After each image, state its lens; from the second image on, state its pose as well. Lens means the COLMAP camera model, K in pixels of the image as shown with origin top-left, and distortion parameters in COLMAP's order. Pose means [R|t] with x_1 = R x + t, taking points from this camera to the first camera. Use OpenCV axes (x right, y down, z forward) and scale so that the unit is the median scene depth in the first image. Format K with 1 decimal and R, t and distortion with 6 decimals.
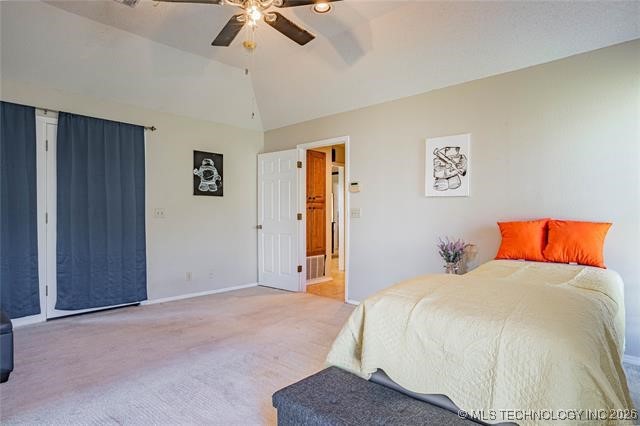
lens RADIAL K [[351.0, 0, 320.9], [0, 351.0, 211.6], [0, 0, 1]] dist [-0.052819, 0.037830]
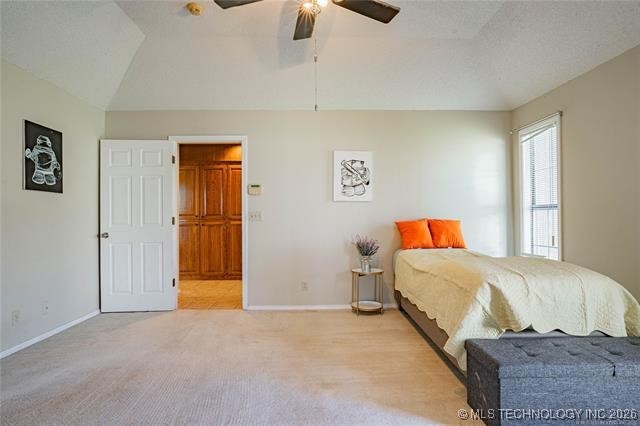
lens RADIAL K [[351.0, 0, 320.9], [0, 351.0, 211.6], [0, 0, 1]] dist [-0.052819, 0.037830]
pose [[0.714610, 0.003075, 0.699516, -0.458474], [0.003769, 0.999959, -0.008246, 0.000880], [-0.699513, 0.008529, 0.714569, 0.180136]]
